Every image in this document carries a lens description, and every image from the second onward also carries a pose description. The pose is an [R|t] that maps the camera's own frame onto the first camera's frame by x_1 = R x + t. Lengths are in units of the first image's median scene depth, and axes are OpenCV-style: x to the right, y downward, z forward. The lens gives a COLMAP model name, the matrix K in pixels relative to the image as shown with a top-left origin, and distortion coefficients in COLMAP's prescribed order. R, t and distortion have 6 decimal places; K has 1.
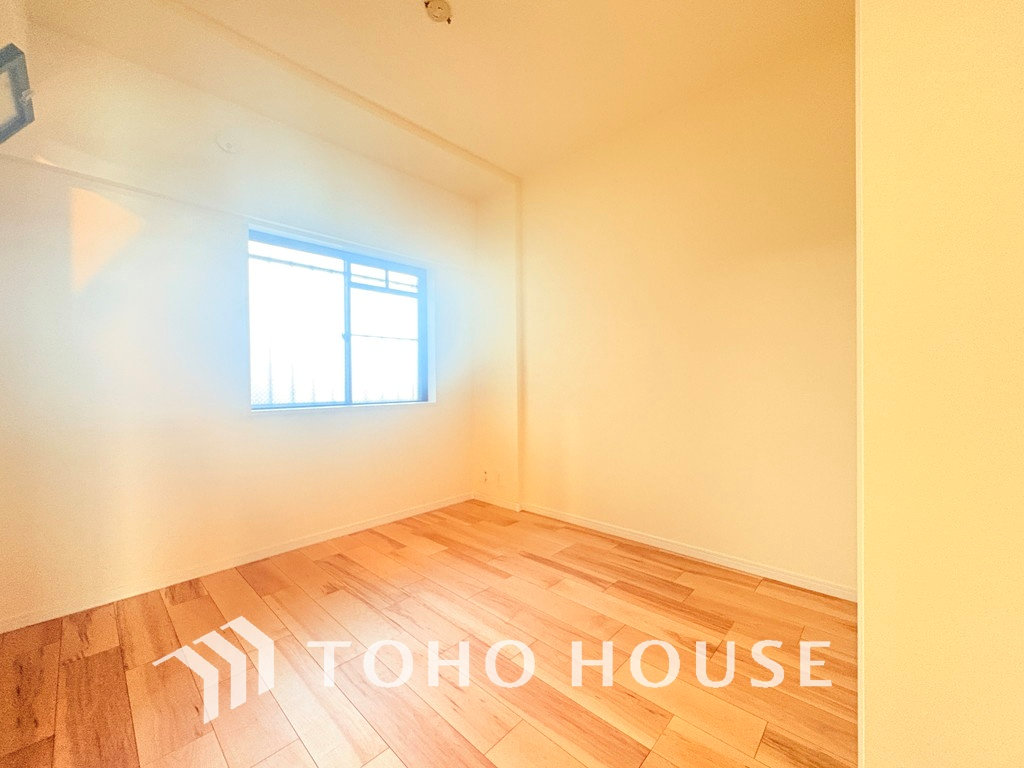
lens RADIAL K [[407.9, 0, 512.0], [0, 407.9, 384.0], [0, 0, 1]] dist [-0.002719, -0.000046]
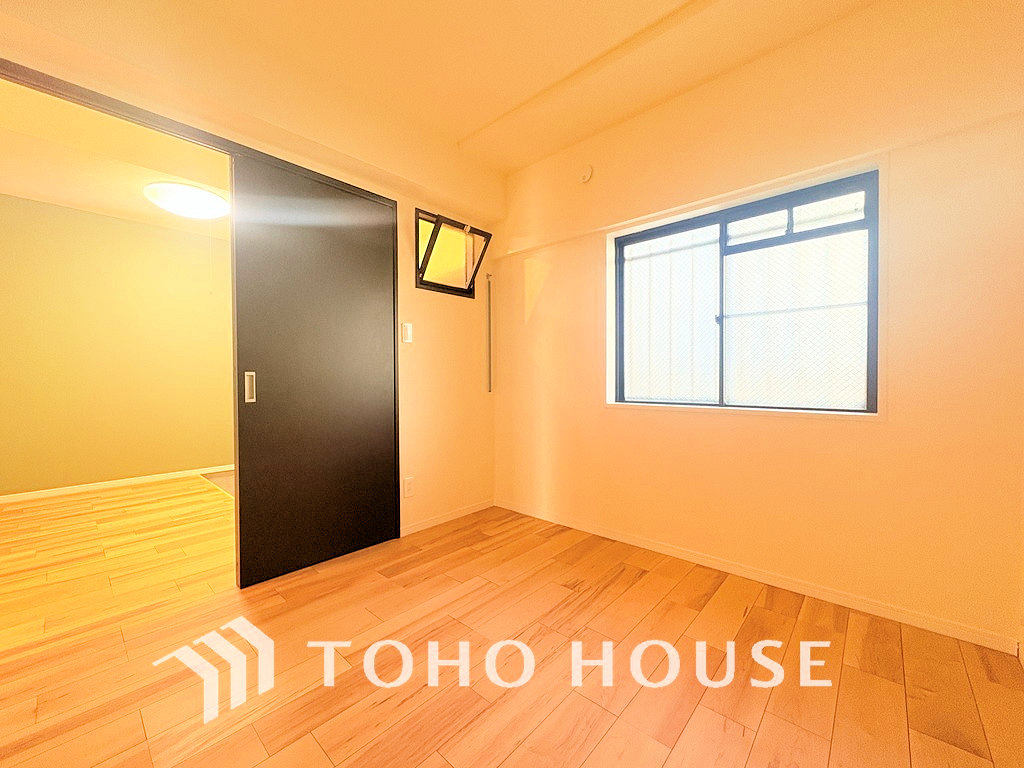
lens RADIAL K [[405.2, 0, 511.1], [0, 405.2, 387.0], [0, 0, 1]] dist [0.001070, 0.000124]
pose [[0.018490, 0.031595, -0.999330, 0.463271], [0.001329, 0.999499, 0.031625, -0.014743], [0.999828, -0.001913, 0.018439, 0.714905]]
